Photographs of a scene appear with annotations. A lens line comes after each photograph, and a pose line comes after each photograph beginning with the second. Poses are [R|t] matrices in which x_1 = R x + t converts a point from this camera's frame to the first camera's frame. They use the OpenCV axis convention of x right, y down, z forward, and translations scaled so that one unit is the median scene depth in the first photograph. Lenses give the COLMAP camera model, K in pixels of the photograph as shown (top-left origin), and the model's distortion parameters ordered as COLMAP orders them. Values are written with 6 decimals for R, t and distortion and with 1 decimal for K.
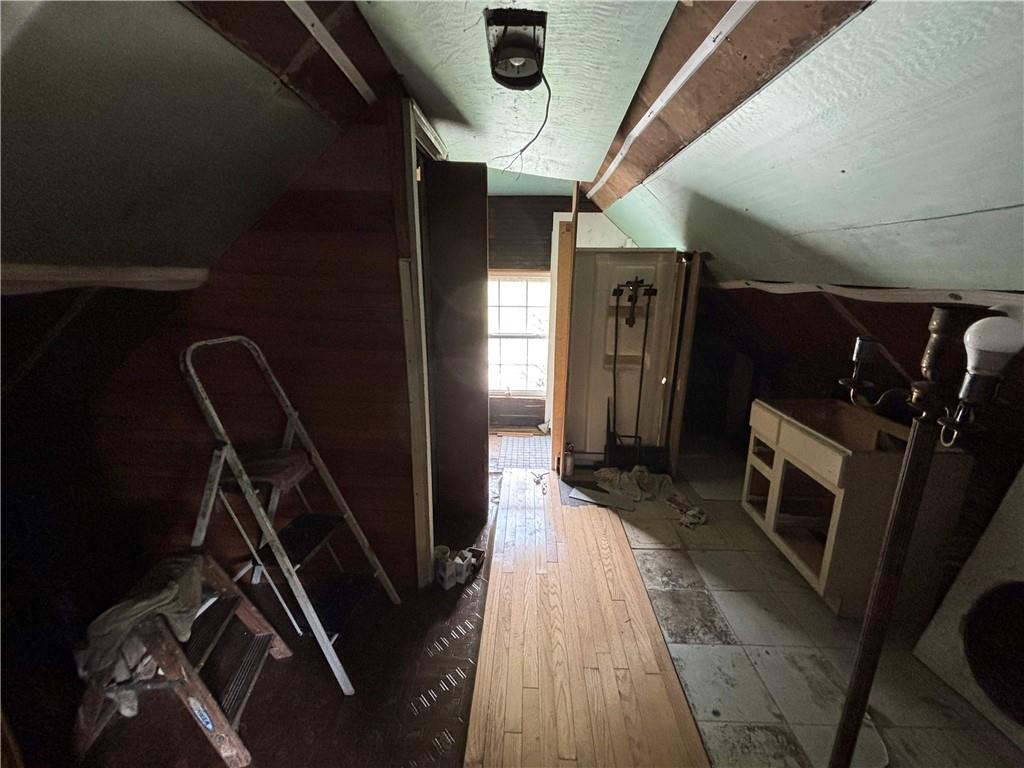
lens RADIAL K [[412.4, 0, 511.1], [0, 412.4, 381.1], [0, 0, 1]] dist [0.000238, 0.000180]
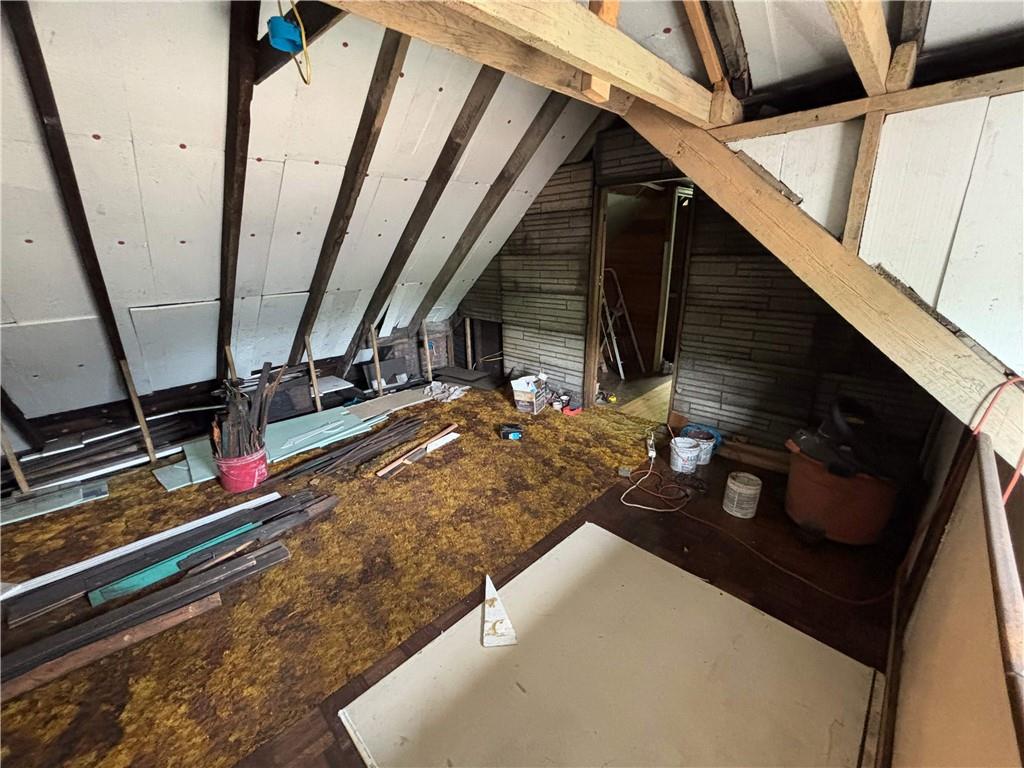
lens RADIAL K [[412.4, 0, 508.6], [0, 412.4, 382.7], [0, 0, 1]] dist [0.000238, 0.000180]
pose [[0.740936, 0.187355, -0.644912, 0.960963], [-0.143014, 0.982289, 0.121059, 0.473950], [0.656171, 0.002535, 0.754608, -1.887260]]
